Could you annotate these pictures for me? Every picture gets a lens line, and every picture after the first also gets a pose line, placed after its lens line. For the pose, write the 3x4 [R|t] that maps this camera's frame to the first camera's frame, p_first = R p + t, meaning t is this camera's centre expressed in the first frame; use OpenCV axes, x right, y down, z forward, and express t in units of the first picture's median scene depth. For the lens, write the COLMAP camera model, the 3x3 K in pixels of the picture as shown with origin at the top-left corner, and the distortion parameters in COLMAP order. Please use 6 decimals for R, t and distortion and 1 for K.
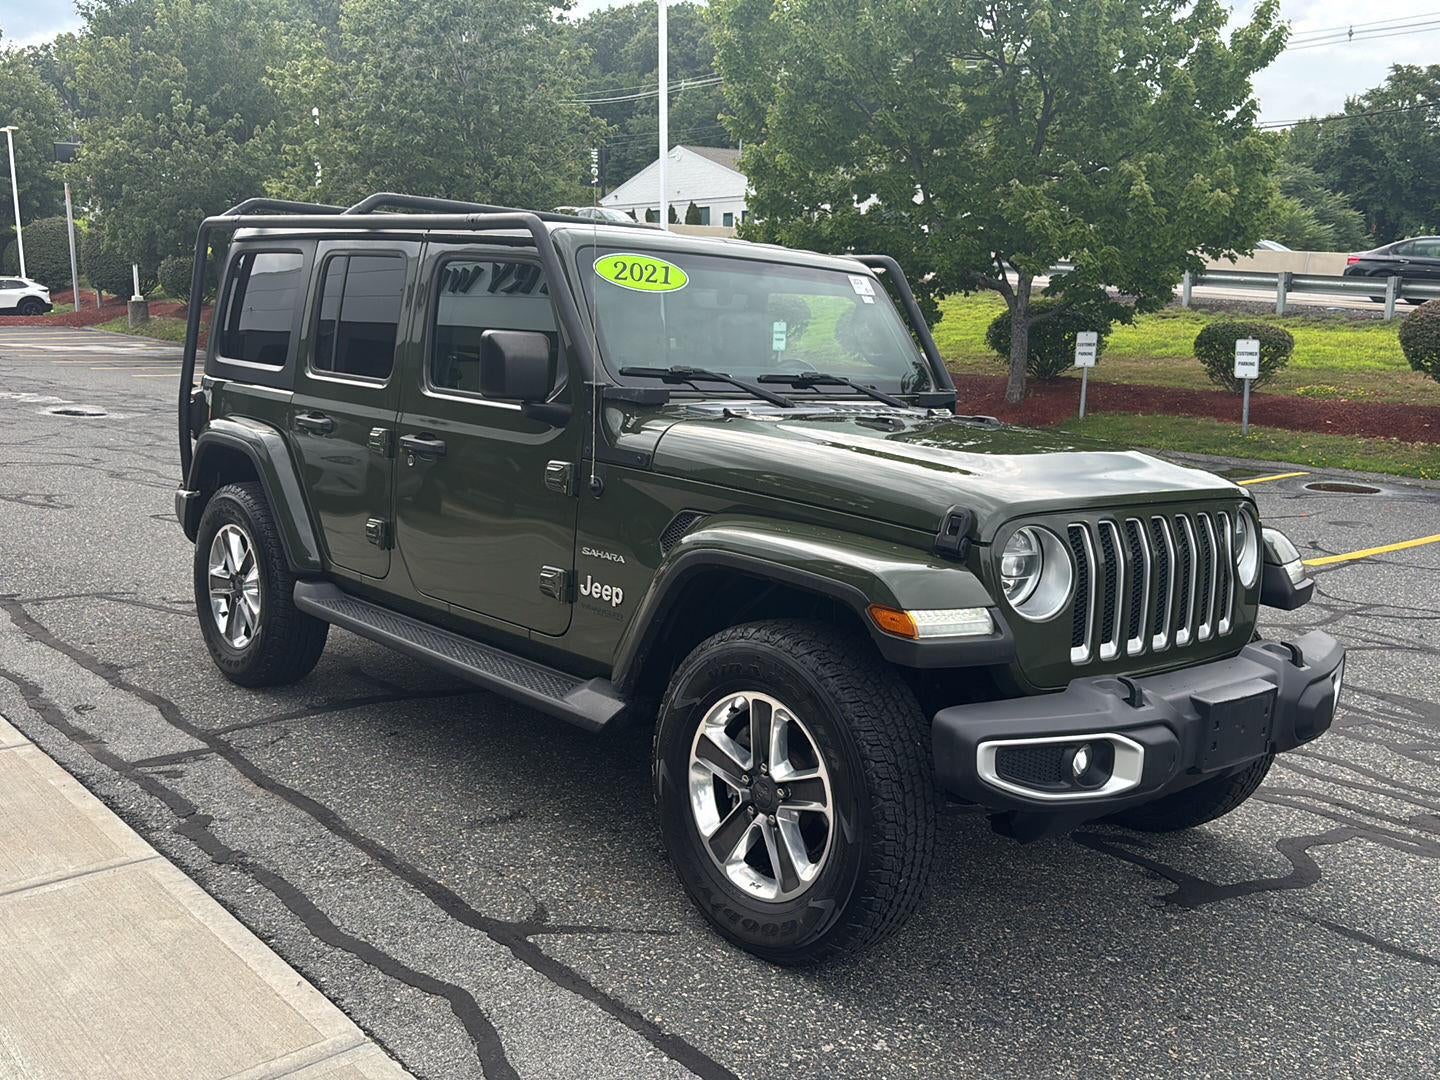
lens RADIAL K [[1387.3, 0, 717.1], [0, 1387.3, 548.8], [0, 0, 1]] dist [0.016239, 0.000000]
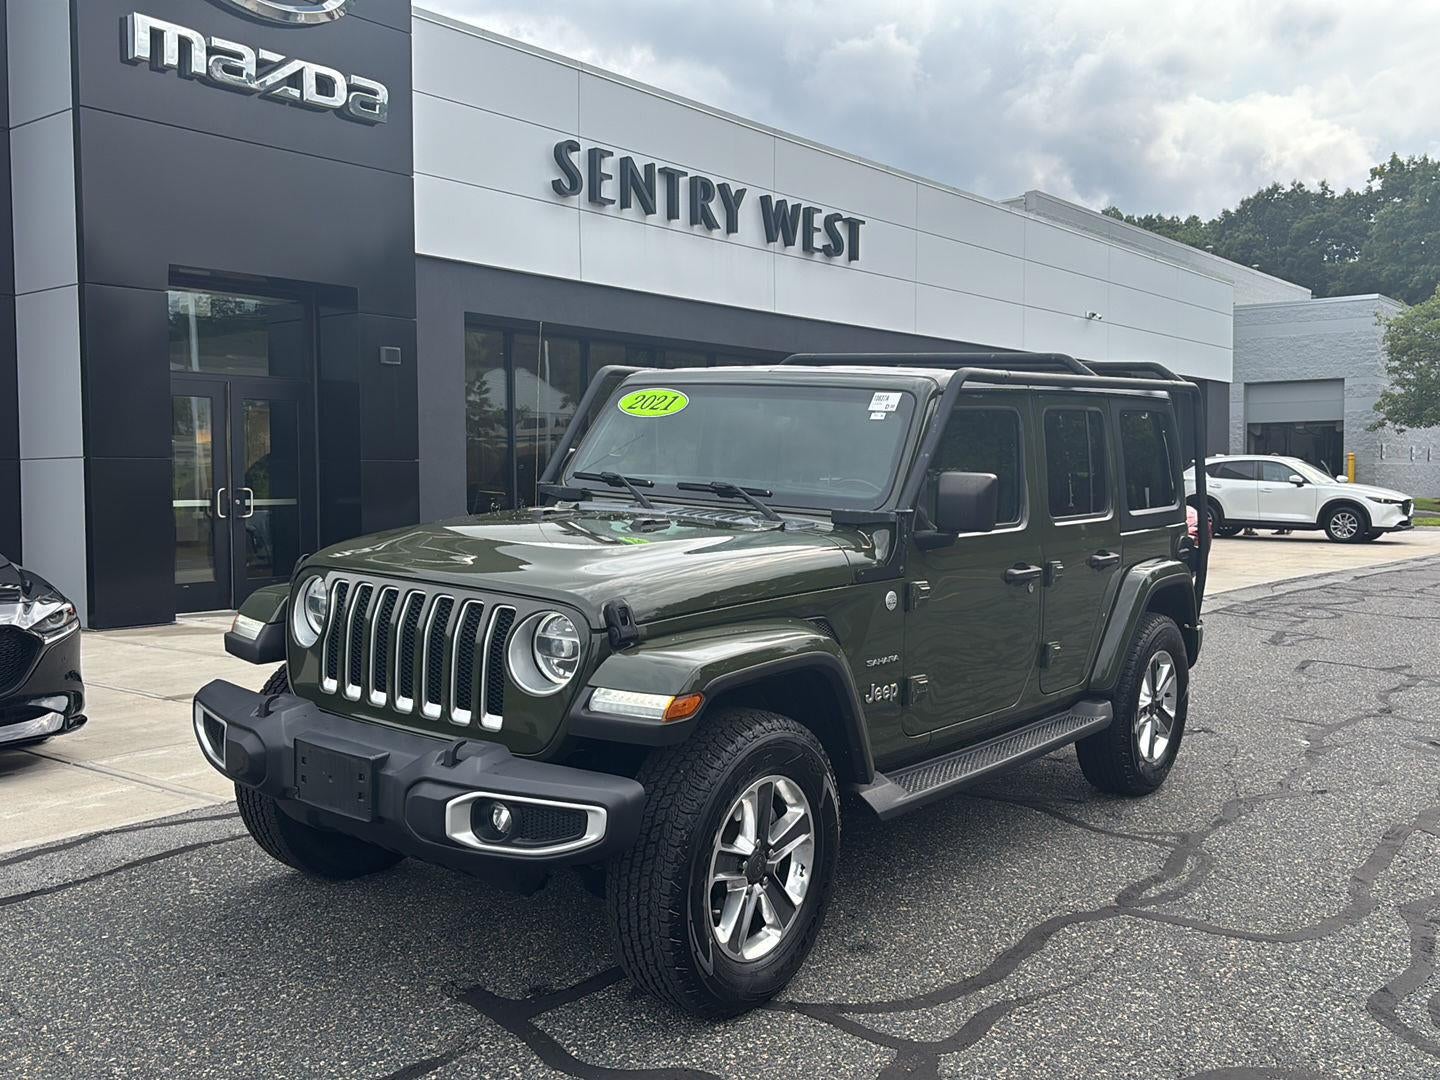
lens RADIAL K [[1387.3, 0, 721.8], [0, 1387.3, 536.4], [0, 0, 1]] dist [0.016239, 0.000000]
pose [[0.195619, 0.036645, -0.979995, 1.129484], [-0.176040, 0.984382, 0.001670, -0.086467], [0.964750, 0.172192, 0.199015, 0.781443]]
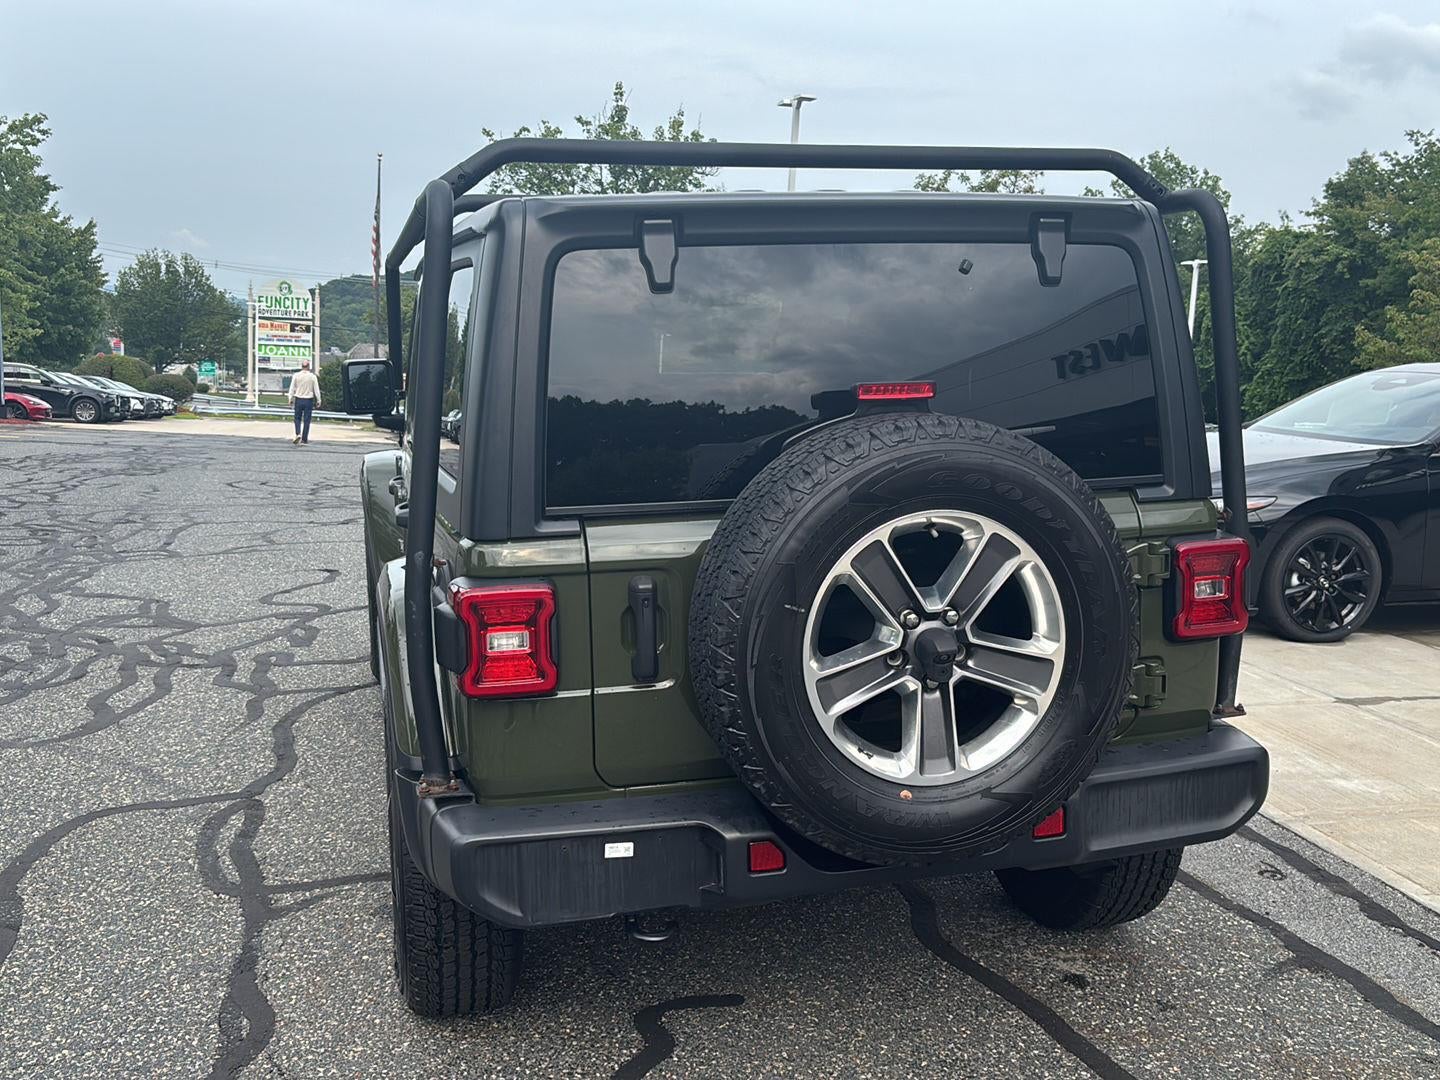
lens RADIAL K [[1387.3, 0, 716.7], [0, 1387.3, 543.1], [0, 0, 1]] dist [0.016239, 0.000000]
pose [[-0.891536, -0.112438, 0.438772, -0.570909], [0.037662, 0.946943, 0.319186, -0.363608], [-0.451381, 0.301091, -0.840000, 1.985256]]
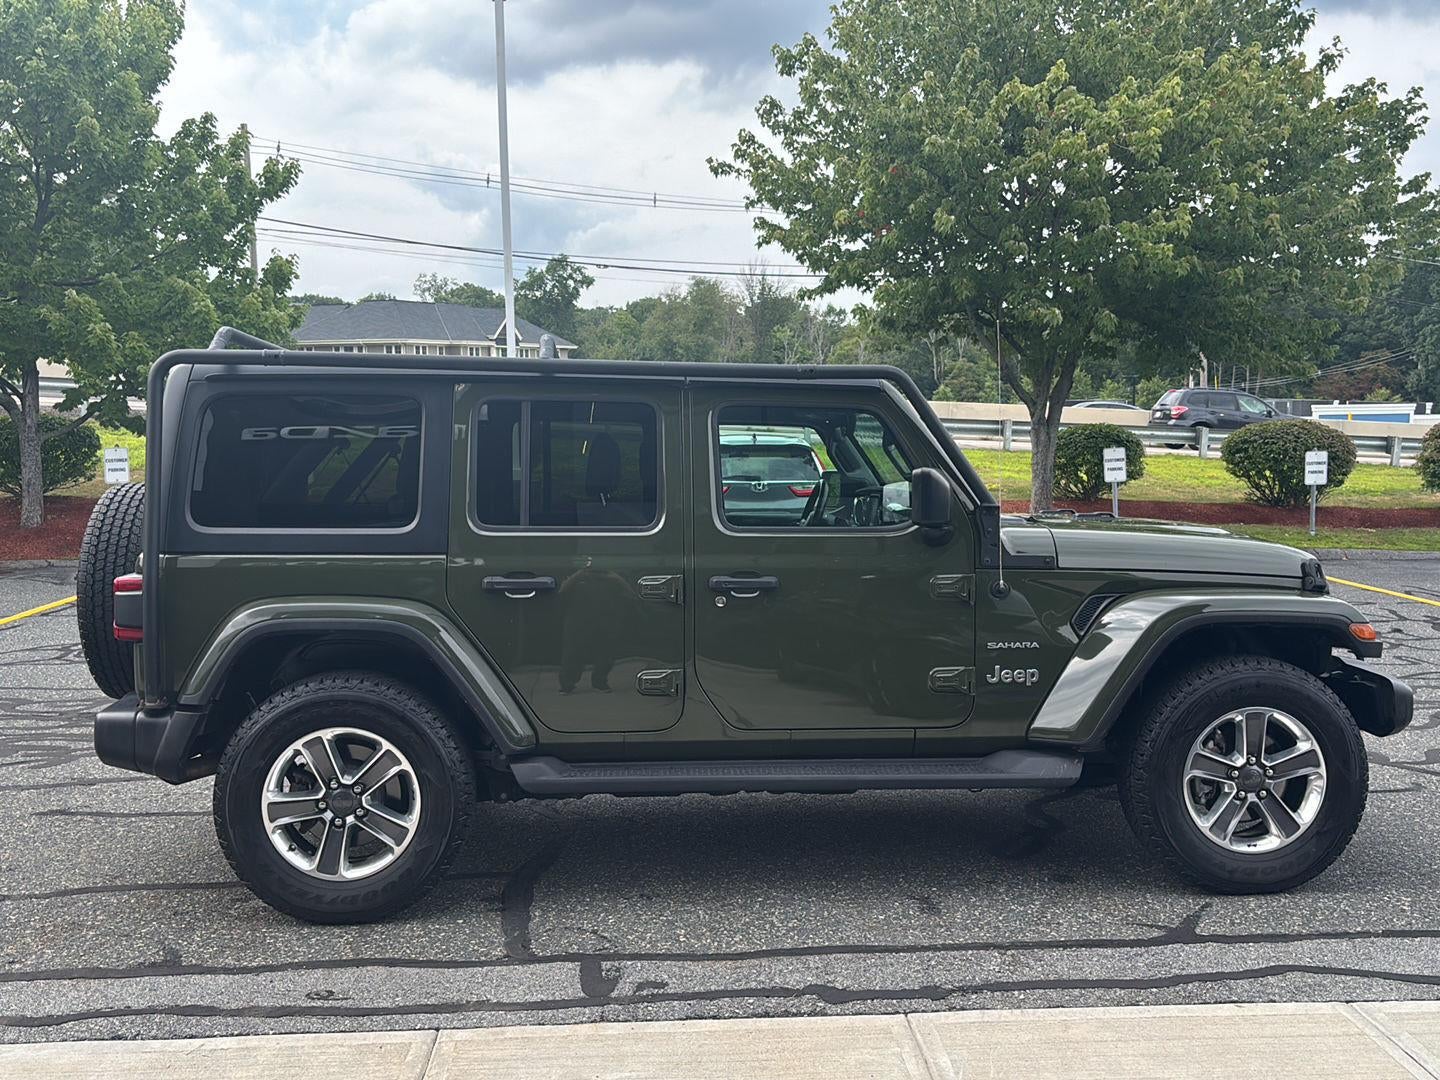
lens RADIAL K [[1387.3, 0, 720.8], [0, 1387.3, 554.5], [0, 0, 1]] dist [0.016239, 0.000000]
pose [[0.607795, -0.104199, 0.787228, -1.019812], [0.157914, 0.987414, 0.008775, -0.107518], [-0.778235, 0.118981, 0.616599, 0.384747]]
